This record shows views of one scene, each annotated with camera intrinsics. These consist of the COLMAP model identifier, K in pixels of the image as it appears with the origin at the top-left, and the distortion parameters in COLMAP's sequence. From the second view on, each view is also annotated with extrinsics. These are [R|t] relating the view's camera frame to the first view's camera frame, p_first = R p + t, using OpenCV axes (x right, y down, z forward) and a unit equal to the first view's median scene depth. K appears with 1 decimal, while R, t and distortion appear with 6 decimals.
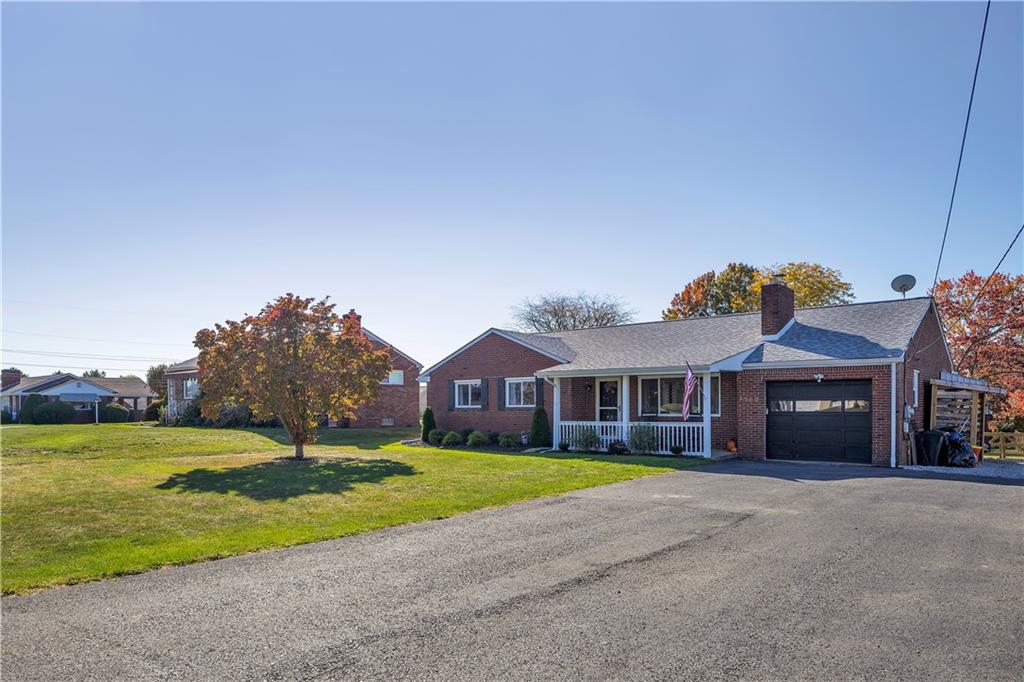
lens RADIAL K [[704.5, 0, 511.3], [0, 704.5, 404.2], [0, 0, 1]] dist [-0.007736, 0.001330]
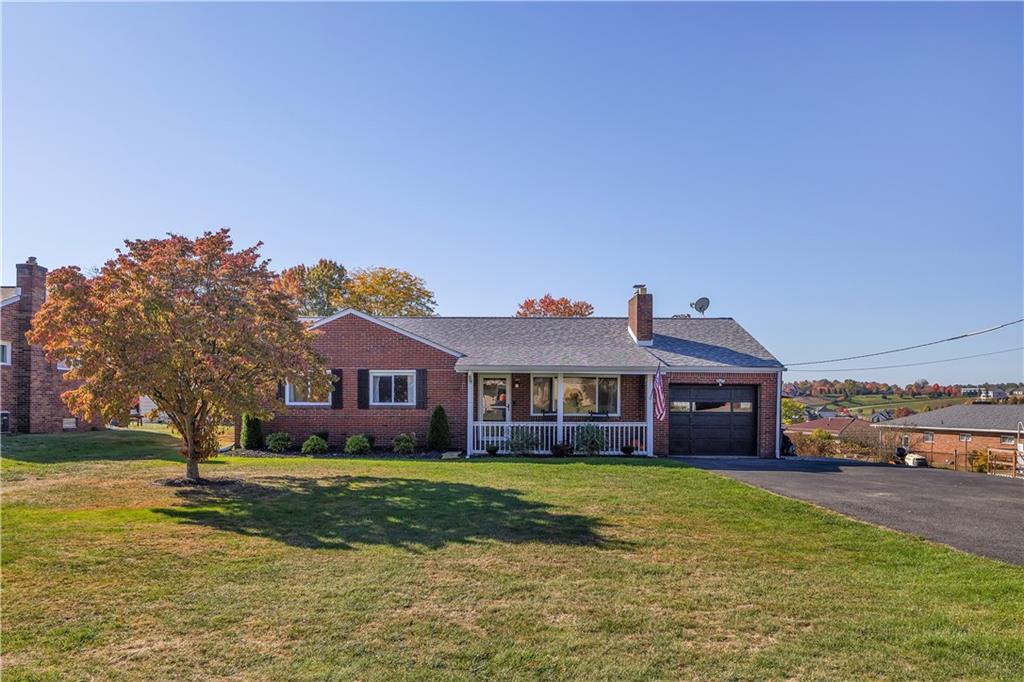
lens RADIAL K [[704.5, 0, 511.3], [0, 704.5, 404.2], [0, 0, 1]] dist [-0.007736, 0.001330]
pose [[0.767228, 0.008246, 0.641321, -0.462667], [-0.010971, 0.999940, 0.000267, 0.001277], [-0.641280, -0.007240, 0.767272, 0.287231]]
